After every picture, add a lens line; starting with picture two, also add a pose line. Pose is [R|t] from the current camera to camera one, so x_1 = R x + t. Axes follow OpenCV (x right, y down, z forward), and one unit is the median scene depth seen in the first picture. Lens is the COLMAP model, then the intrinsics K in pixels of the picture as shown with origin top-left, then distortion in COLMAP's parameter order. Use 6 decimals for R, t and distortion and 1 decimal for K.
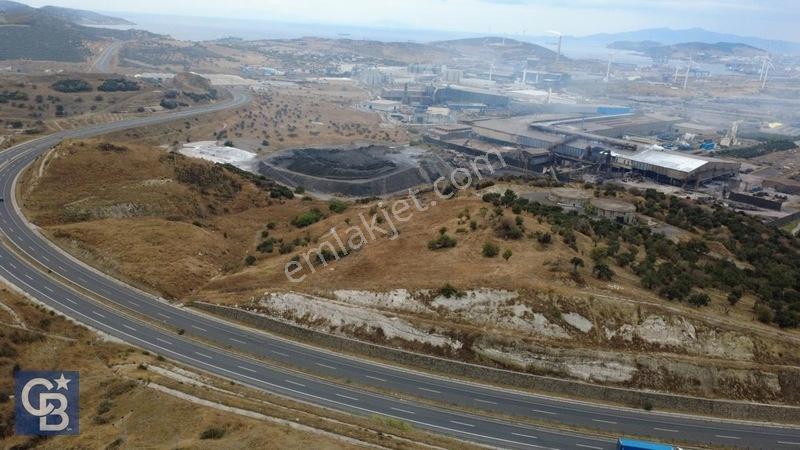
lens RADIAL K [[584.2, 0, 399.8], [0, 584.2, 225.5], [0, 0, 1]] dist [0.001590, -0.003817]
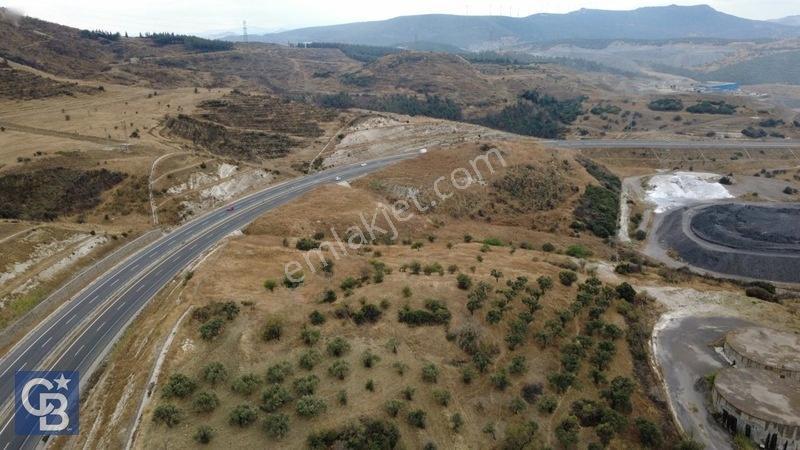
lens RADIAL K [[584.2, 0, 400.1], [0, 584.2, 223.3], [0, 0, 1]] dist [0.001590, -0.003817]
pose [[0.294981, 0.243243, -0.924023, 1.088852], [-0.286117, 0.945167, 0.157470, -0.245005], [0.911660, 0.217928, 0.348402, 0.906515]]
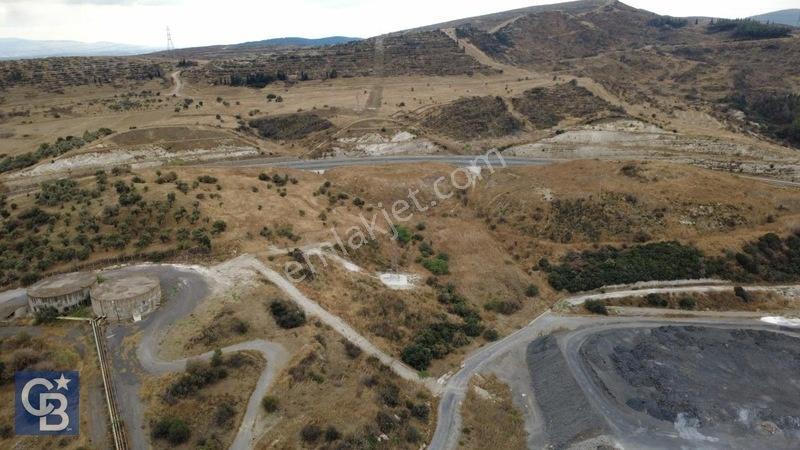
lens RADIAL K [[584.2, 0, 400.2], [0, 584.2, 225.2], [0, 0, 1]] dist [0.001590, -0.003817]
pose [[-0.755133, 0.180363, -0.630273, 0.800103], [-0.219432, 0.836414, 0.502256, -0.885170], [0.617757, 0.517572, -0.592026, 2.677942]]
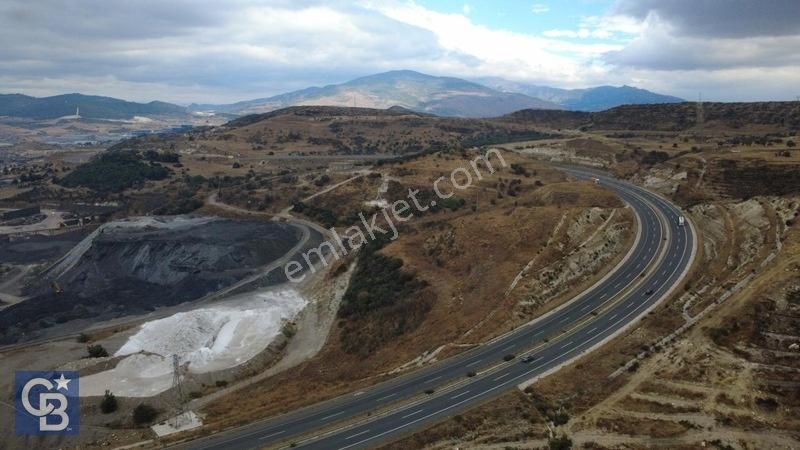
lens RADIAL K [[584.2, 0, 400.1], [0, 584.2, 225.9], [0, 0, 1]] dist [0.001590, -0.003817]
pose [[-0.584348, -0.216792, 0.782009, -2.033254], [0.224079, 0.883083, 0.412253, -0.964310], [-0.779953, 0.416131, -0.467449, 3.014010]]
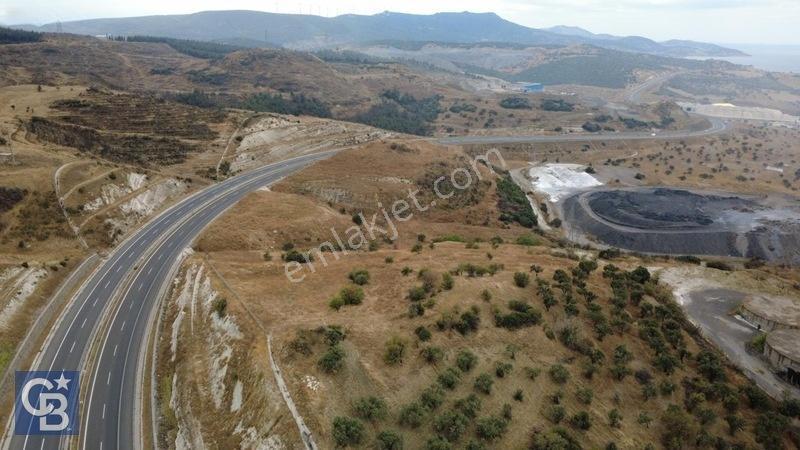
lens RADIAL K [[584.2, 0, 399.7], [0, 584.2, 223.8], [0, 0, 1]] dist [0.001590, -0.003817]
pose [[0.579758, 0.214863, -0.785948, 0.879535], [-0.256785, 0.963630, 0.074018, -0.143085], [0.773267, 0.158907, 0.613846, 0.602212]]
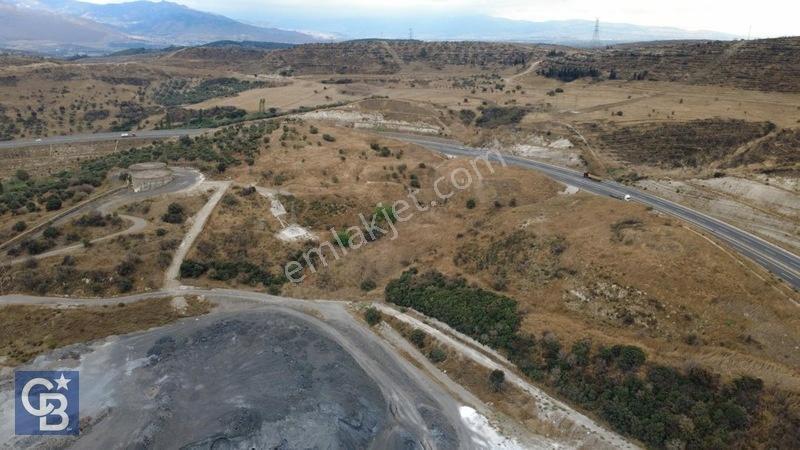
lens RADIAL K [[584.2, 0, 399.5], [0, 584.2, 225.0], [0, 0, 1]] dist [0.001590, -0.003817]
pose [[-0.976825, -0.119779, 0.177386, -0.666856], [0.014385, 0.790143, 0.612754, -1.146379], [-0.213556, 0.601105, -0.770108, 3.165678]]
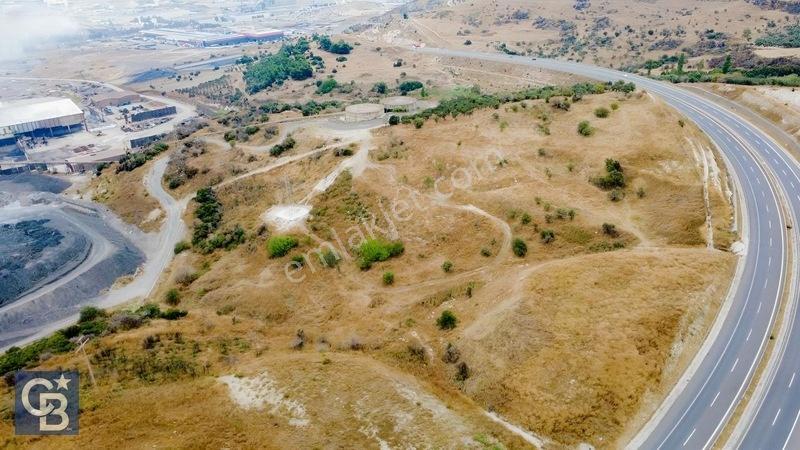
lens RADIAL K [[584.2, 0, 399.8], [0, 584.2, 225.8], [0, 0, 1]] dist [0.001590, -0.003817]
pose [[0.009736, -0.476202, 0.879282, -1.312022], [0.358259, 0.822612, 0.441544, -0.571880], [-0.933572, 0.310712, 0.178613, 1.413886]]
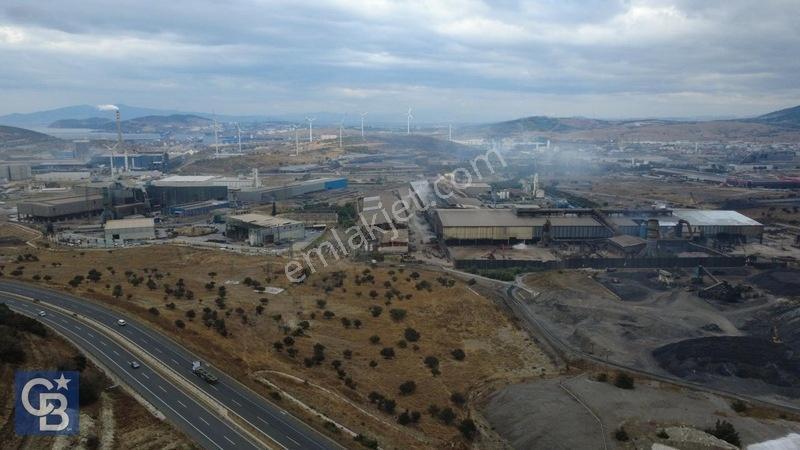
lens RADIAL K [[584.2, 0, 398.7], [0, 584.2, 224.7], [0, 0, 1]] dist [0.001590, -0.003817]
pose [[0.612803, -0.193807, 0.766101, -1.808689], [0.286807, 0.957901, 0.012912, -0.880921], [-0.736352, 0.211811, 0.642590, 2.774740]]
